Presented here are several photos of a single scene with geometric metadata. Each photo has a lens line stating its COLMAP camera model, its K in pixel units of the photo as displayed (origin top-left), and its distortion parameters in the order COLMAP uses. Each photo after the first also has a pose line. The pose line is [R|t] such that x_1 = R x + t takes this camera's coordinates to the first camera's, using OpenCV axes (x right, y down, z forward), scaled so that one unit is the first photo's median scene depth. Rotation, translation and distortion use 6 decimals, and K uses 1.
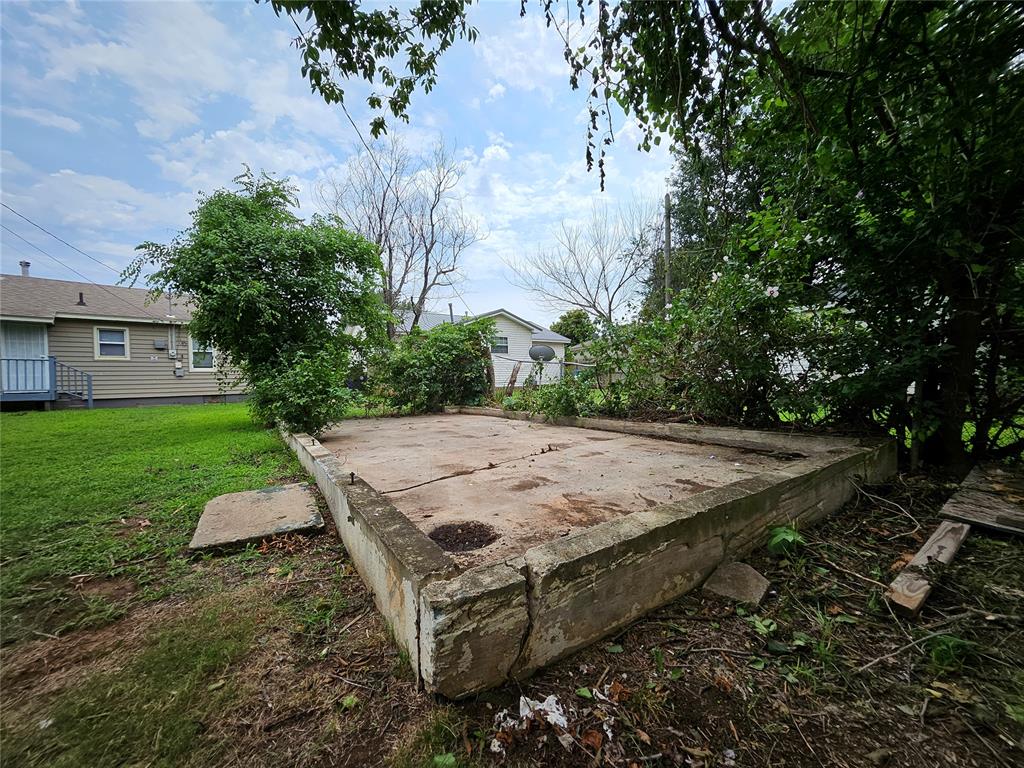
lens RADIAL K [[417.9, 0, 509.3], [0, 417.9, 388.4], [0, 0, 1]] dist [-0.002721, 0.001254]
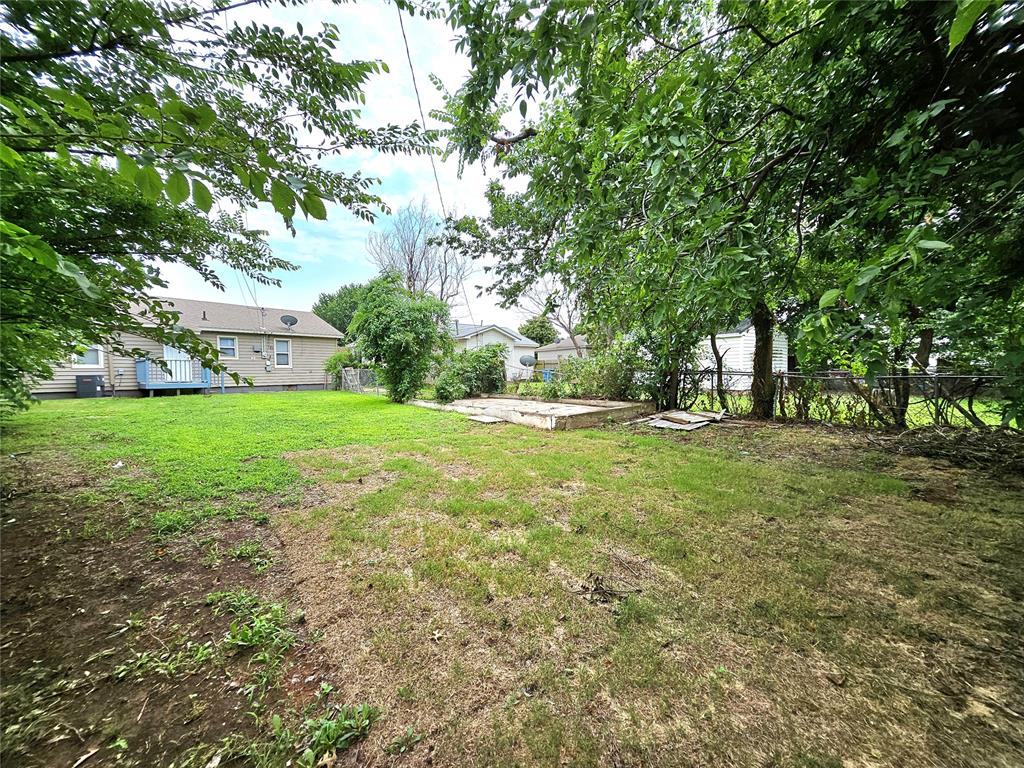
lens RADIAL K [[417.9, 0, 513.6], [0, 417.9, 383.5], [0, 0, 1]] dist [-0.002721, 0.001254]
pose [[0.993483, 0.011826, 0.113369, -0.225871], [-0.013092, 0.999860, 0.010426, -0.021845], [-0.113230, -0.011842, 0.993498, -0.810694]]
